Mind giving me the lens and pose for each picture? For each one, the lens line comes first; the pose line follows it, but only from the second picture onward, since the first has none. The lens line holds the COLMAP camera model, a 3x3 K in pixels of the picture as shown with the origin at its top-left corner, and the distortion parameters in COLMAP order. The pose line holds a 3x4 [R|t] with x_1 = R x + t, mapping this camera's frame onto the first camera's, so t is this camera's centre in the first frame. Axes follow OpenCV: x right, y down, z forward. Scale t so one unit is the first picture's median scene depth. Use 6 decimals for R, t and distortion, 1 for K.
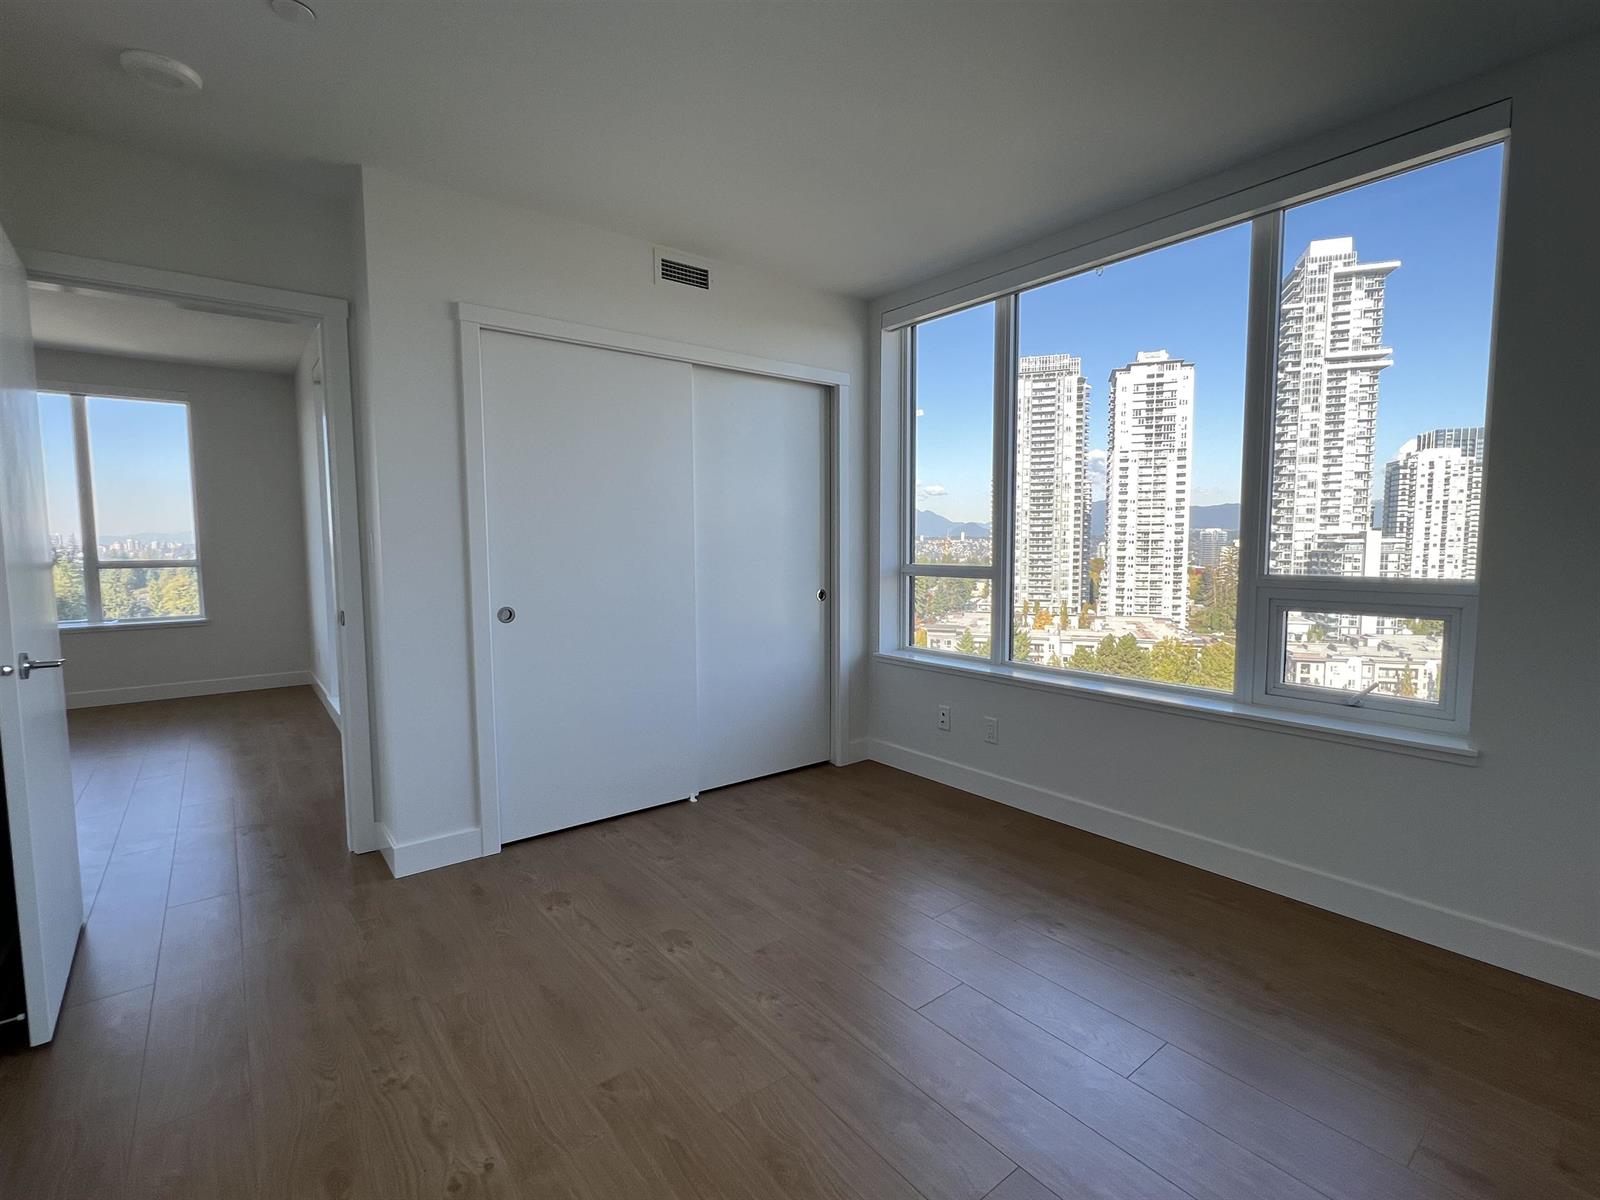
lens RADIAL K [[738.1, 0, 800.0], [0, 738.1, 600.0], [0, 0, 1]] dist [-0.000836, -0.000145]
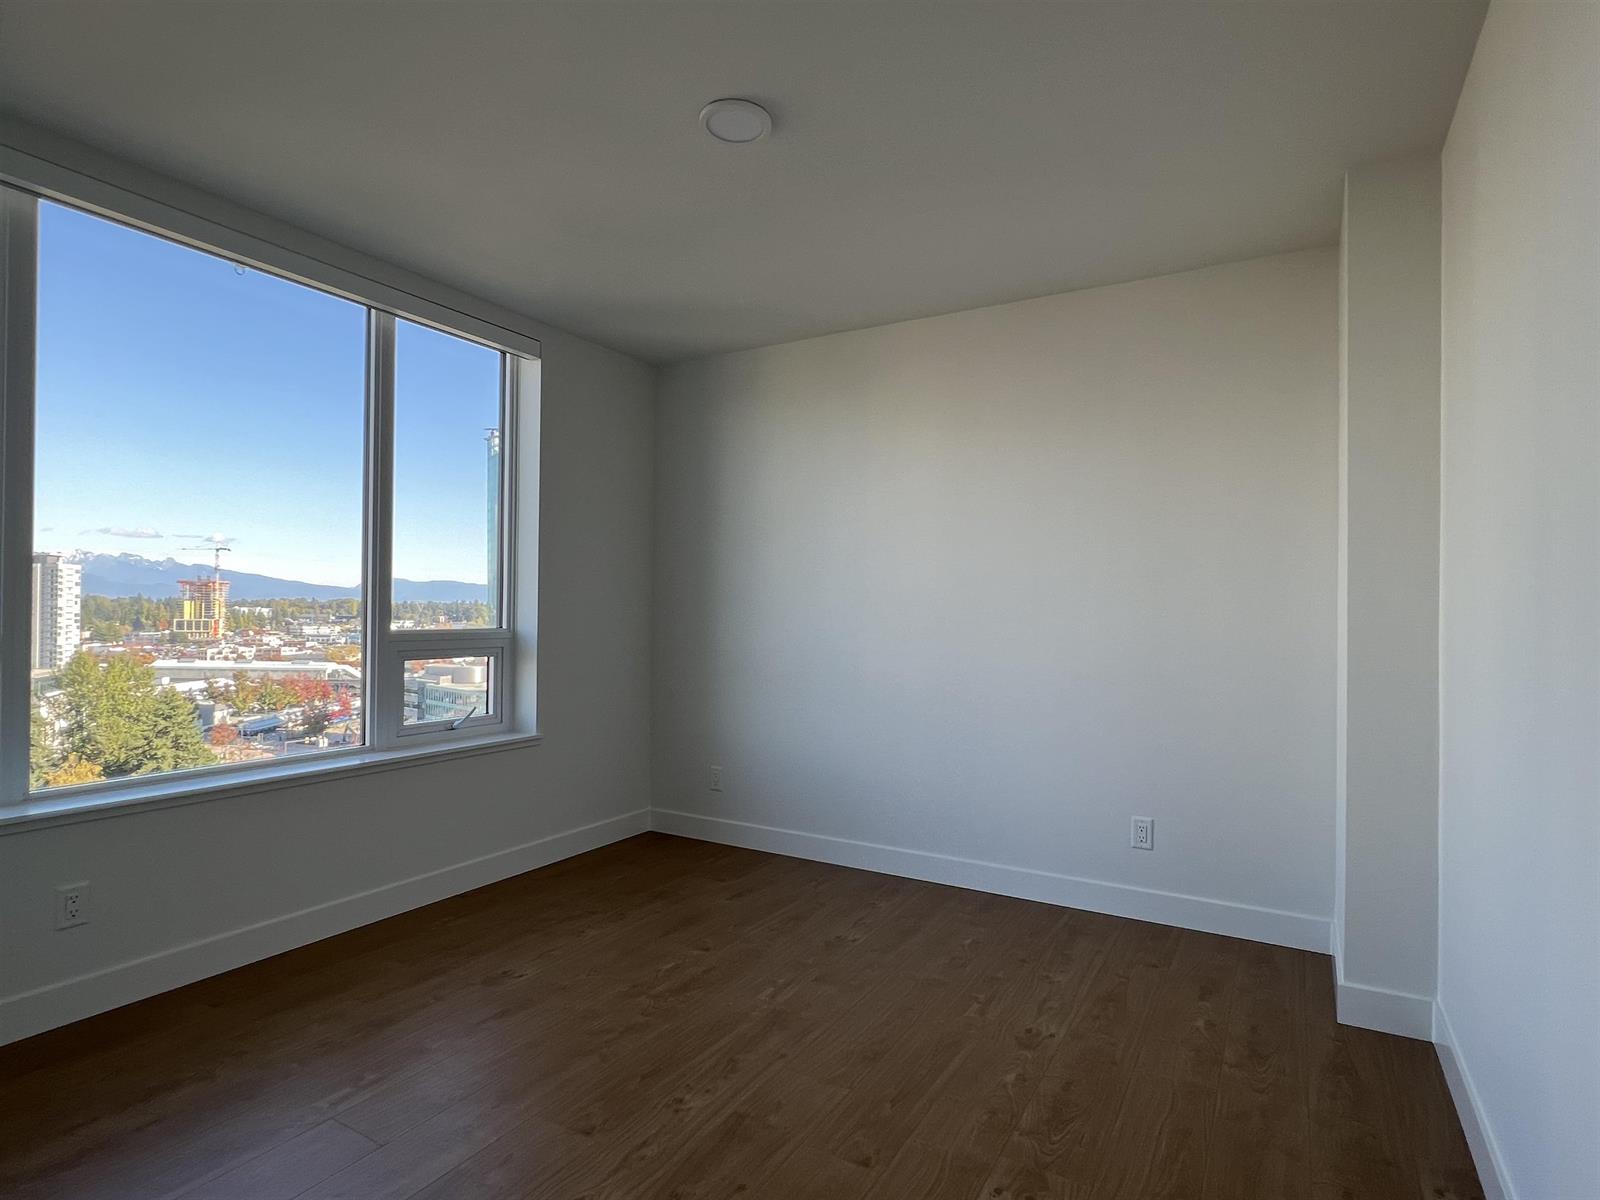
lens RADIAL K [[843.6, 0, 800.0], [0, 843.6, 600.0], [0, 0, 1]] dist [0.000438, -0.000100]
pose [[-0.363032, 0.012886, 0.931687, -0.862692], [0.064518, 0.997852, 0.011338, -0.060250], [-0.929540, 0.064227, -0.363084, 0.979435]]
